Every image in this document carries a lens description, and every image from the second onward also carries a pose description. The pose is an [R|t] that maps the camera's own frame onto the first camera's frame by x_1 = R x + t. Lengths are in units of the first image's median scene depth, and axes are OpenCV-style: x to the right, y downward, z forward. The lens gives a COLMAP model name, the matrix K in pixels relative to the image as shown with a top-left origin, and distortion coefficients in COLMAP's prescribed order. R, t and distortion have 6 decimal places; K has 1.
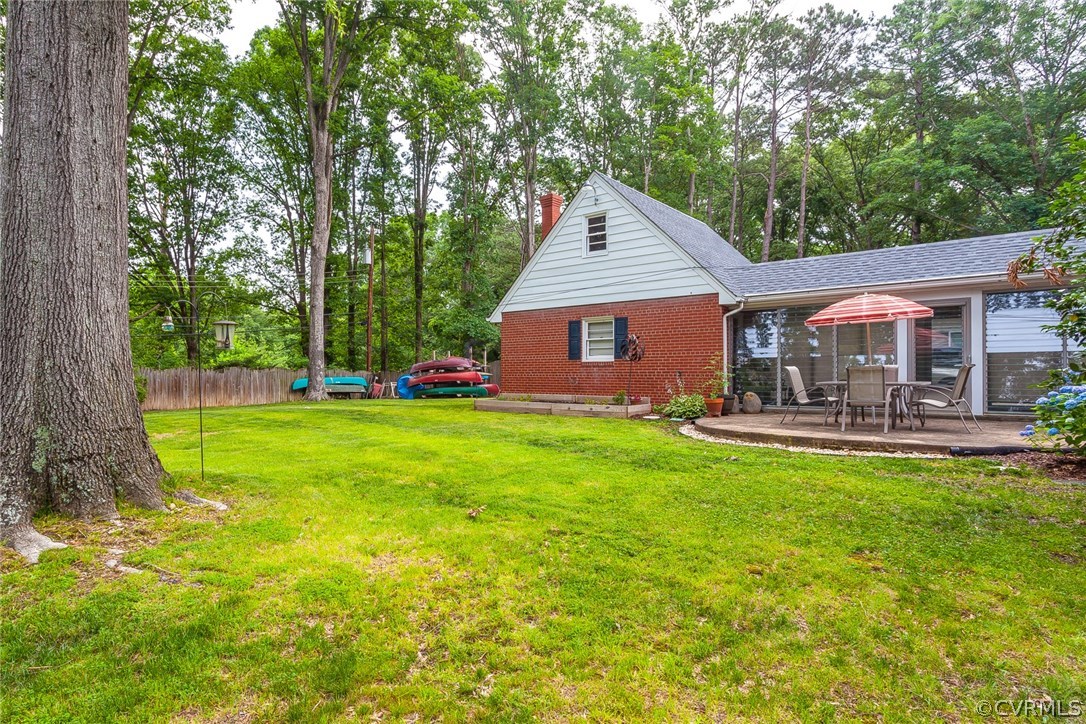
lens RADIAL K [[587.1, 0, 540.7], [0, 587.1, 365.9], [0, 0, 1]] dist [-0.000941, -0.001662]
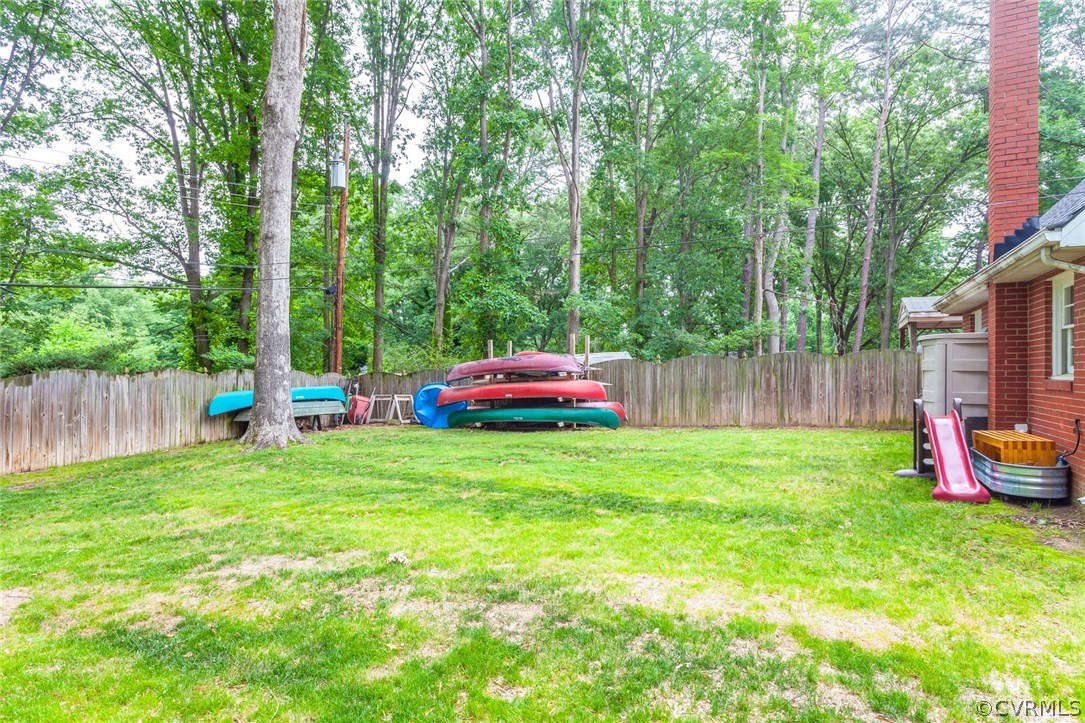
lens RADIAL K [[548.4, 0, 546.4], [0, 548.4, 363.2], [0, 0, 1]] dist [-0.004849, -0.001281]
pose [[0.972712, 0.009989, 0.231801, -0.168653], [-0.011820, 0.999909, 0.006508, -0.005393], [-0.231715, -0.009071, 0.972741, 0.329119]]
